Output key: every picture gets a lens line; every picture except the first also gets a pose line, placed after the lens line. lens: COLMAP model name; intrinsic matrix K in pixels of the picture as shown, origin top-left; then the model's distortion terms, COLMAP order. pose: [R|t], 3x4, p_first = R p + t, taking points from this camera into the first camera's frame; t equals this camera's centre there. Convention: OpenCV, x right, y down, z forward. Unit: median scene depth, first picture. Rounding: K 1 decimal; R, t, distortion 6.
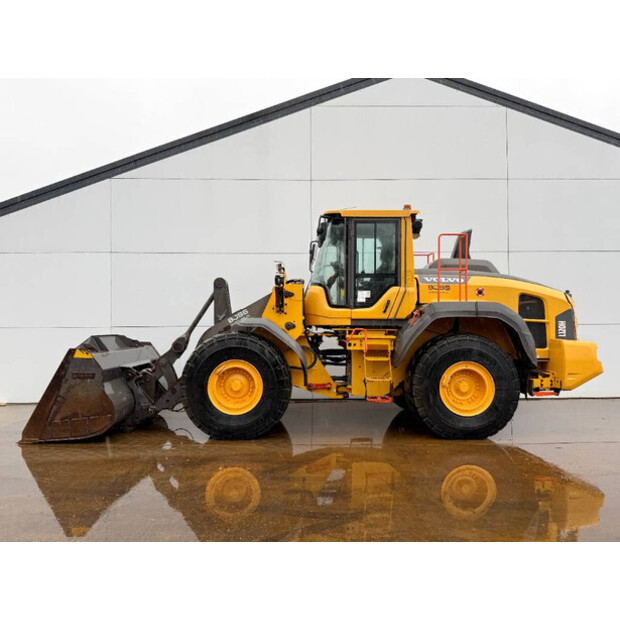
lens RADIAL K [[509.9, 0, 310.0], [0, 509.9, 310.0], [0, 0, 1]] dist [0.184647, -0.377141]
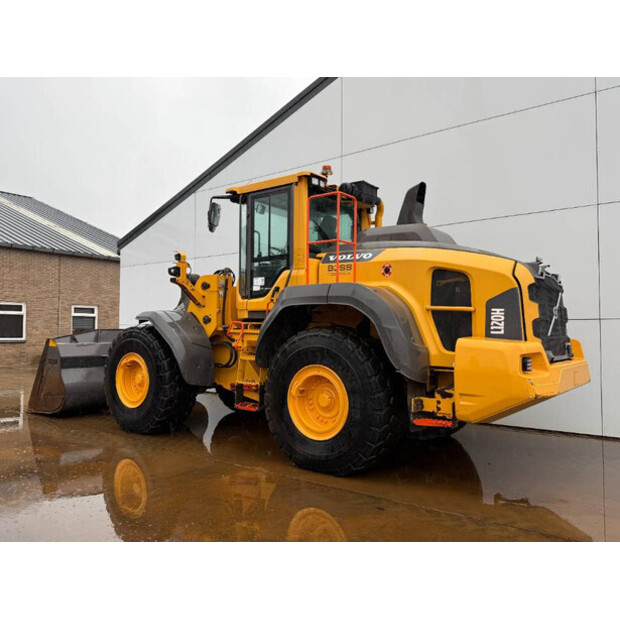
lens RADIAL K [[509.9, 0, 310.0], [0, 509.9, 310.0], [0, 0, 1]] dist [0.184647, -0.377141]
pose [[0.774256, -0.017921, -0.632619, 0.701625], [0.011575, 0.999833, -0.014158, 0.029148], [0.632767, 0.003639, 0.774334, 0.398328]]
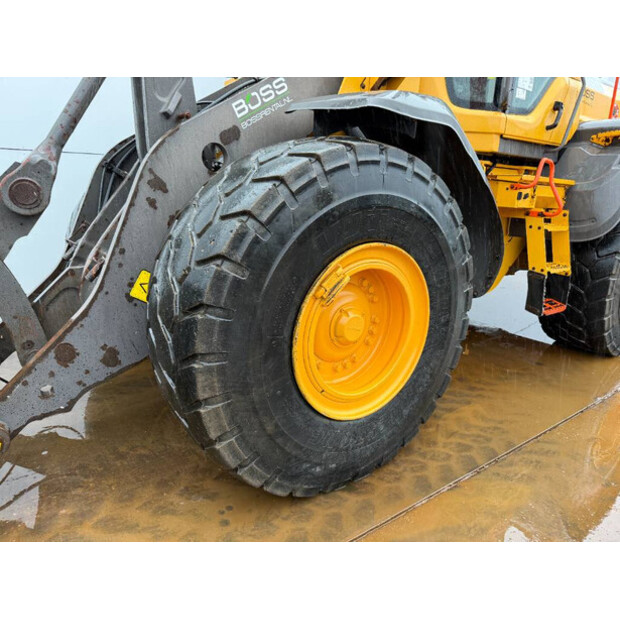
lens RADIAL K [[431.9, 0, 310.0], [0, 431.9, 310.0], [0, 0, 1]] dist [0.064461, -0.099333]
pose [[0.820782, -0.127662, 0.556794, -0.287752], [-0.046002, 0.956771, 0.287182, 0.059788], [-0.569387, -0.261327, 0.779427, 0.754452]]
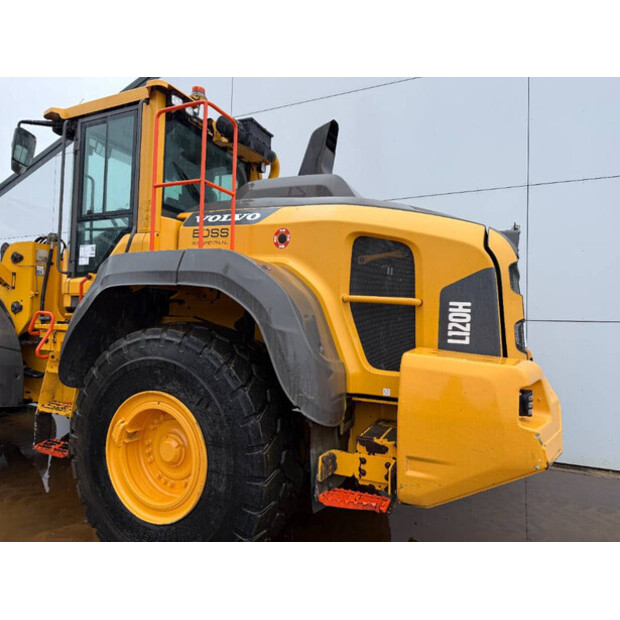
lens RADIAL K [[431.9, 0, 310.0], [0, 431.9, 310.0], [0, 0, 1]] dist [0.064461, -0.099333]
pose [[0.893044, 0.014074, -0.449749, 0.530874], [-0.016513, 0.999863, -0.001499, 0.029314], [0.449666, 0.008766, 0.893154, 0.685397]]
